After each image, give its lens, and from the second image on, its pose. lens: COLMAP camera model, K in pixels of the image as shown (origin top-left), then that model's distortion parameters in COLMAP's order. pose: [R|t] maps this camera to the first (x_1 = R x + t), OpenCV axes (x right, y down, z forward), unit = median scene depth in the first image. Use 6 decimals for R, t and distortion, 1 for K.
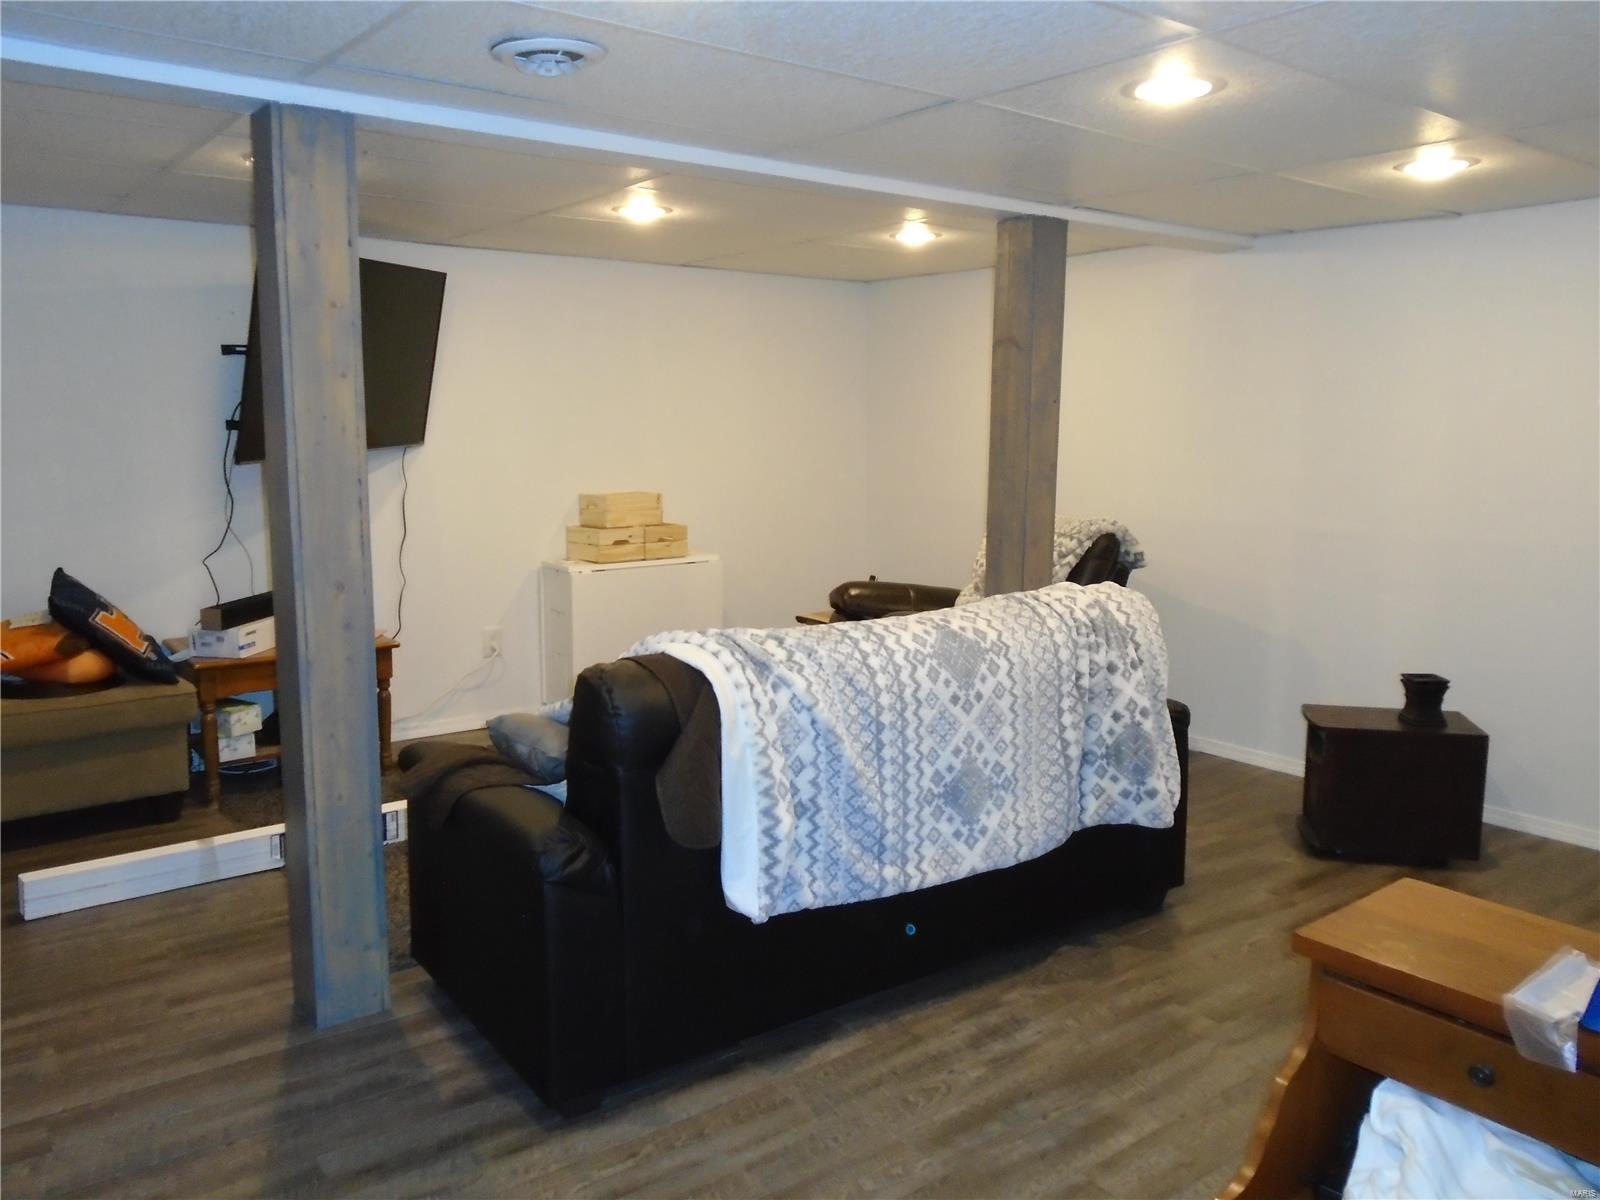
lens RADIAL K [[1231.5, 0, 793.8], [0, 1231.5, 595.9], [0, 0, 1]] dist [-0.008971, 0.003144]
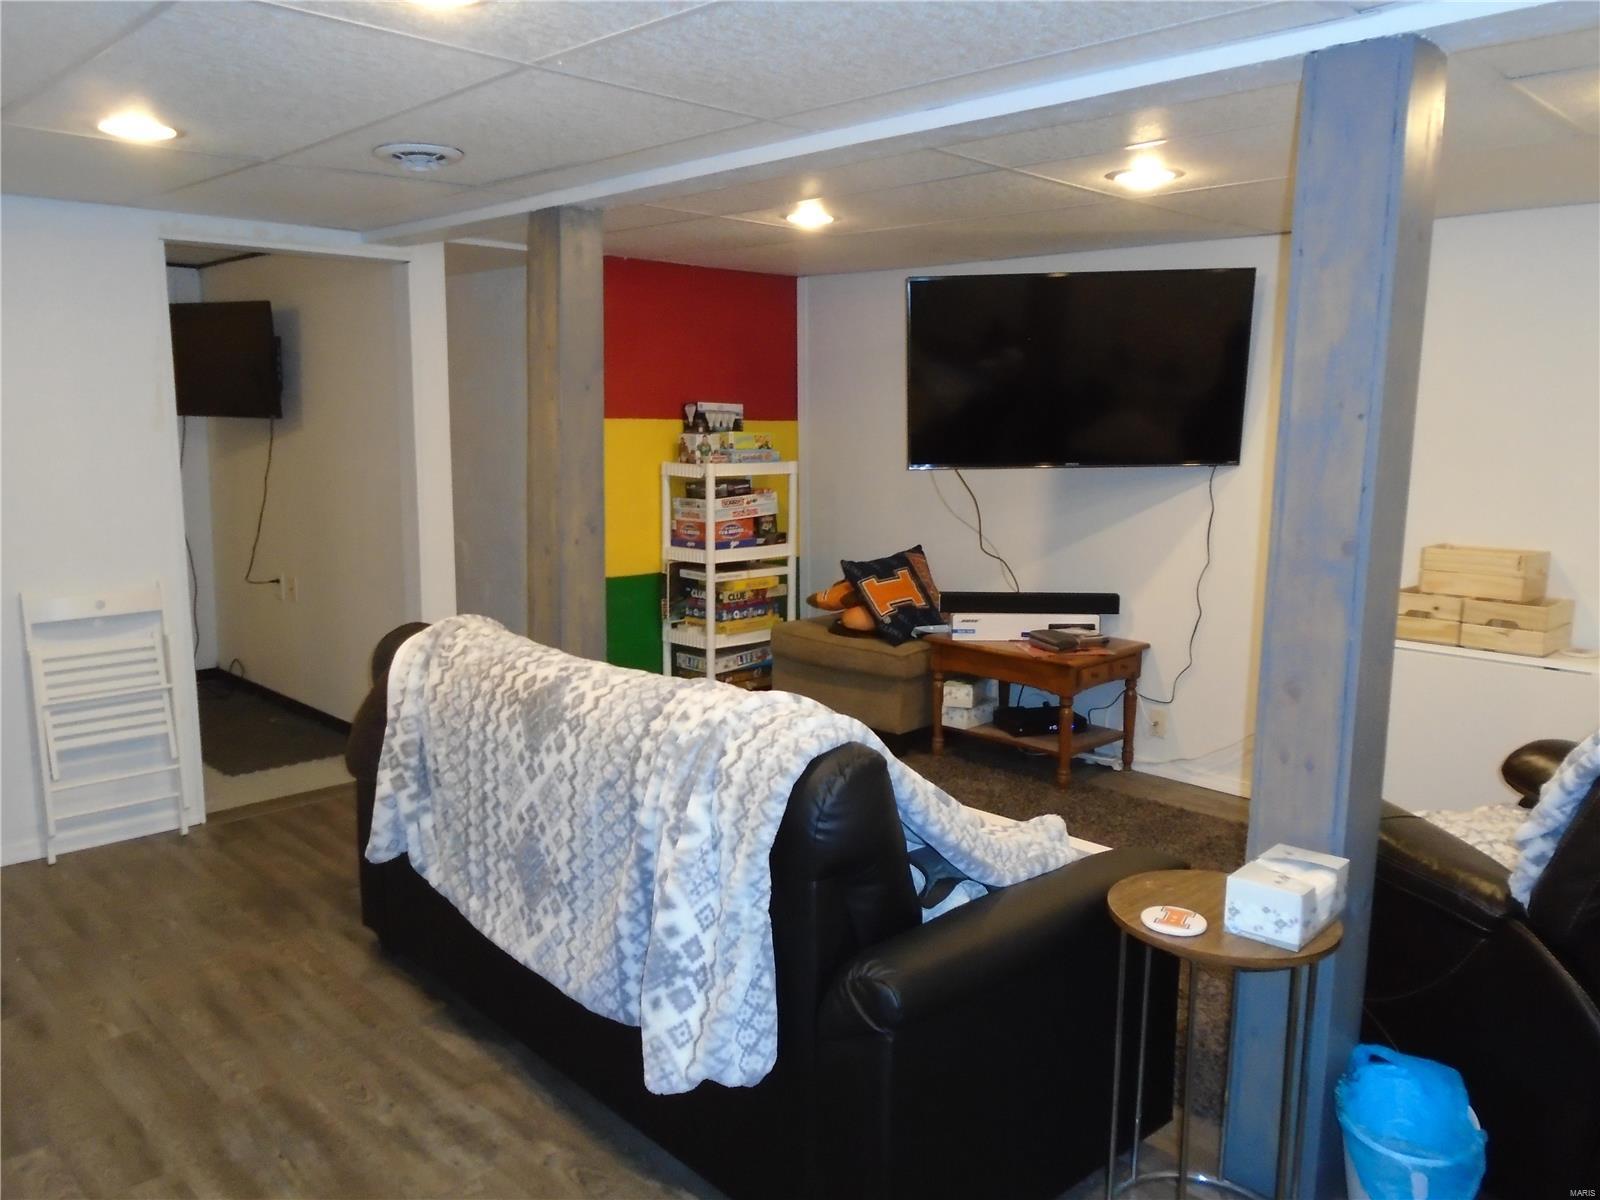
lens RADIAL K [[1231.5, 0, 794.0], [0, 1231.5, 604.6], [0, 0, 1]] dist [-0.008971, 0.003144]
pose [[0.111532, 0.149522, -0.982448, 0.977526], [-0.154039, 0.979268, 0.131551, -0.163958], [0.981750, 0.136664, 0.132252, 1.042904]]
